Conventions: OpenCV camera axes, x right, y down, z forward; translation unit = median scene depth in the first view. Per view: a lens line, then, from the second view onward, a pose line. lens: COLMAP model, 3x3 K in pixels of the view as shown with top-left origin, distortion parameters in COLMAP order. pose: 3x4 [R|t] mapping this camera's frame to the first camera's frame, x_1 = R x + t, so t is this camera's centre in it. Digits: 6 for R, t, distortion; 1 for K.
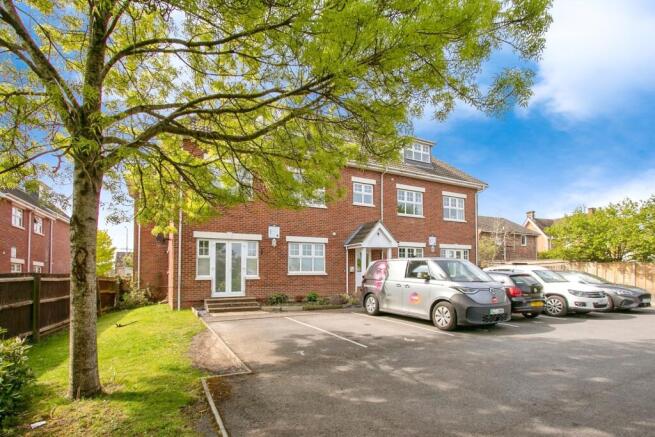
lens RADIAL K [[339.8, 0, 356.8], [0, 339.8, 217.2], [0, 0, 1]] dist [-0.017207, 0.001868]
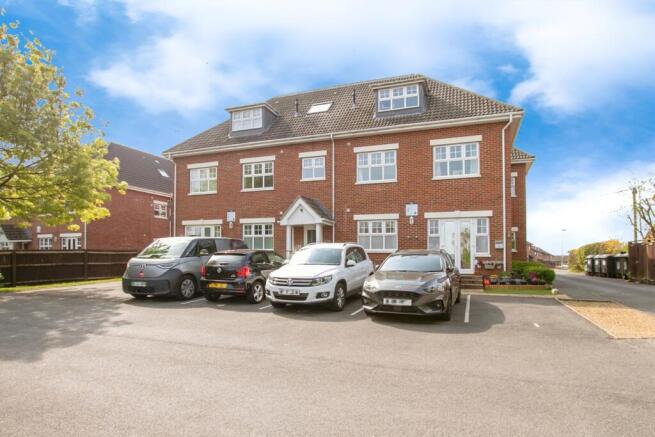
lens RADIAL K [[339.8, 0, 356.8], [0, 339.8, 217.2], [0, 0, 1]] dist [-0.017207, 0.001868]
pose [[0.659055, -0.066620, -0.749138, 0.780997], [0.114984, 0.993285, 0.012825, 0.067974], [0.743253, -0.094591, 0.662290, 0.440554]]
